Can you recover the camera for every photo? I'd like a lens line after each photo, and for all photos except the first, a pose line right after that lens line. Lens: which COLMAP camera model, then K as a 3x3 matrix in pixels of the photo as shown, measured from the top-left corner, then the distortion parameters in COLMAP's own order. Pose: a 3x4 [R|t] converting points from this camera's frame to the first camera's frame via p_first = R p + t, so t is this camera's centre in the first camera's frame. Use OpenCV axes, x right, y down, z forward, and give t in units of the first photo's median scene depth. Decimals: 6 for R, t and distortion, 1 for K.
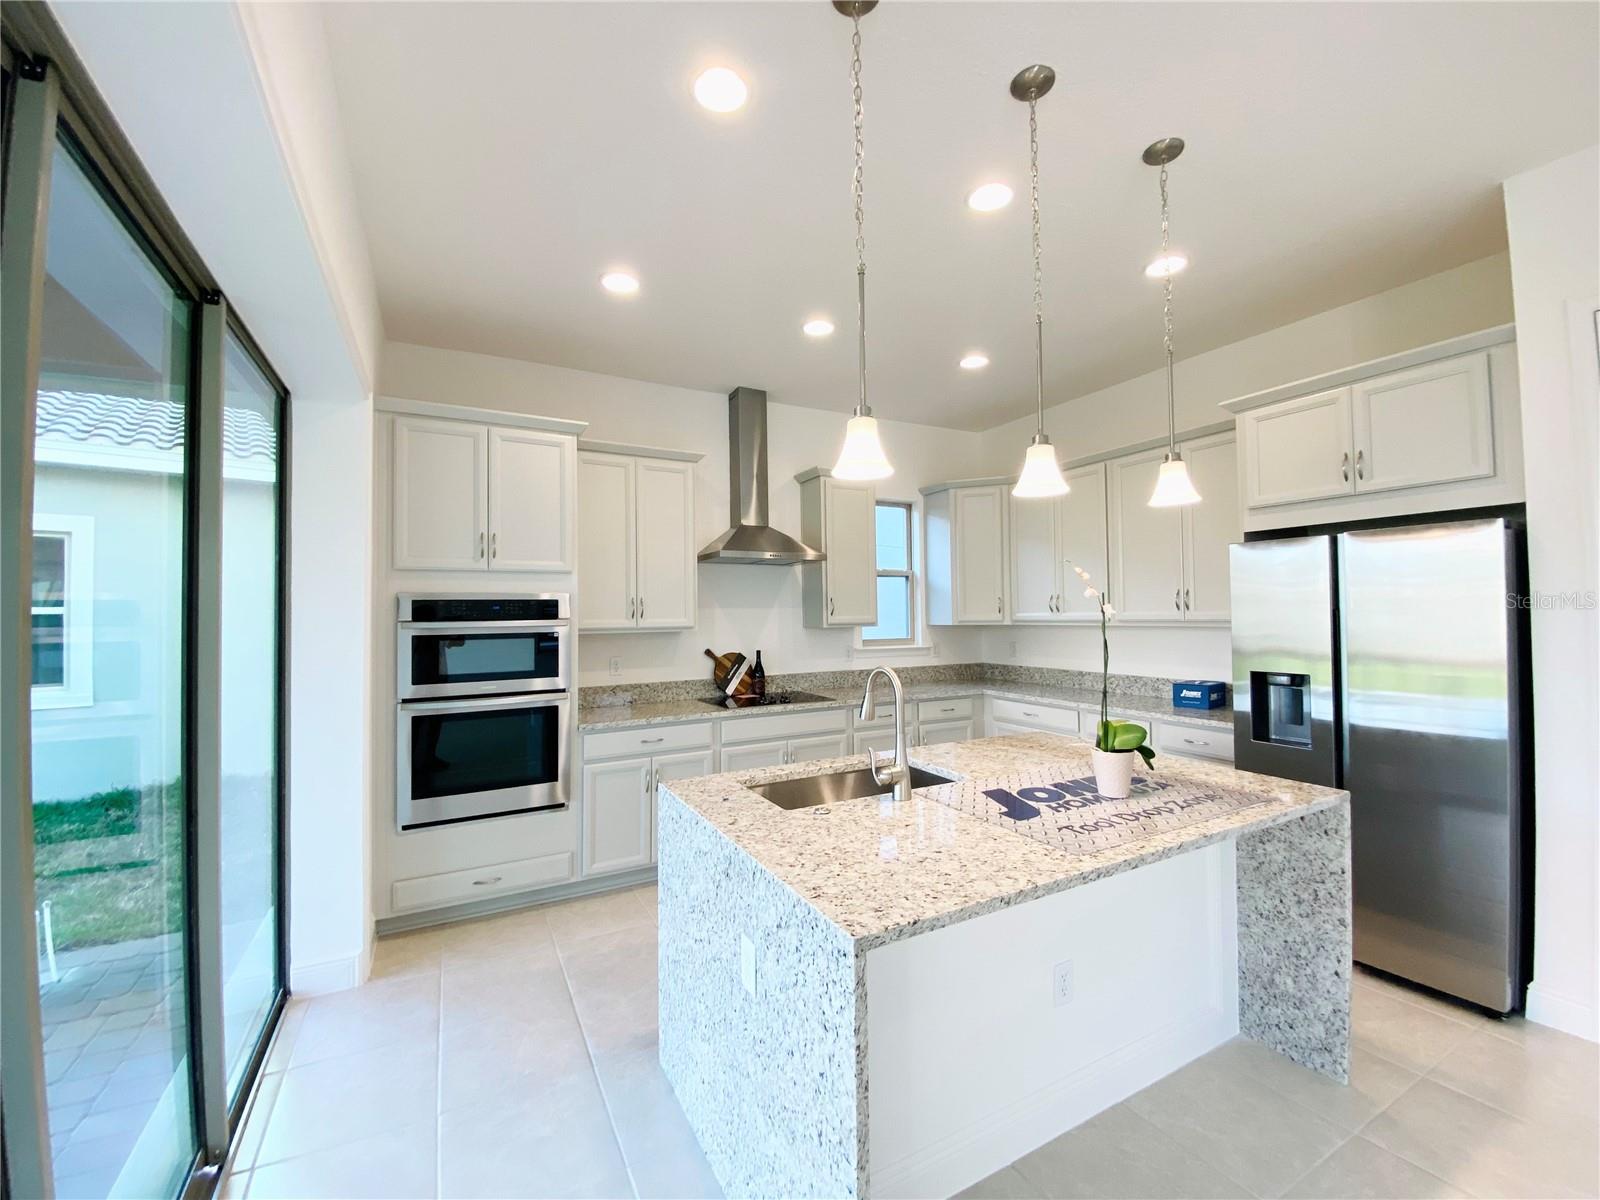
lens RADIAL K [[647.1, 0, 797.1], [0, 647.1, 597.0], [0, 0, 1]] dist [0.052797, -0.032903]
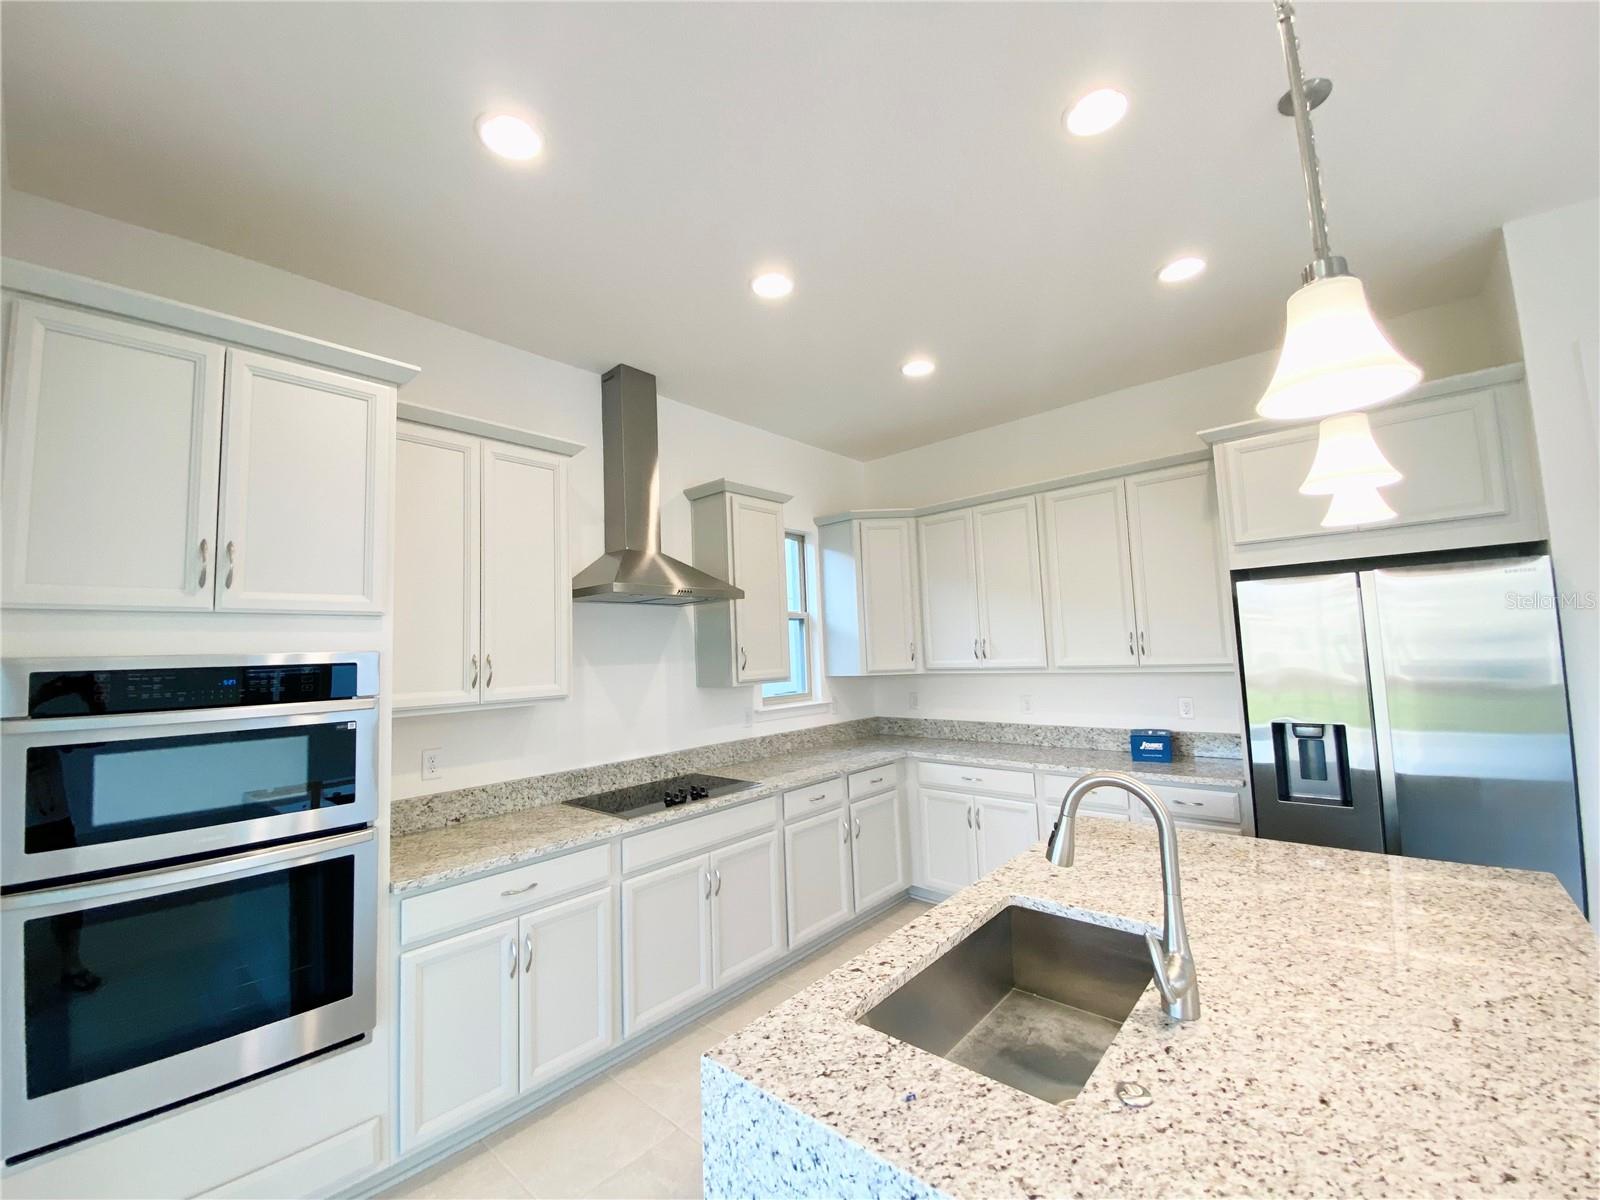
lens RADIAL K [[649.0, 0, 795.0], [0, 649.0, 596.7], [0, 0, 1]] dist [0.045197, -0.031014]
pose [[0.938904, 0.006746, 0.344114, -0.199155], [0.016849, 0.997708, -0.065530, -0.009378], [-0.343767, 0.067325, 0.936638, 0.316550]]
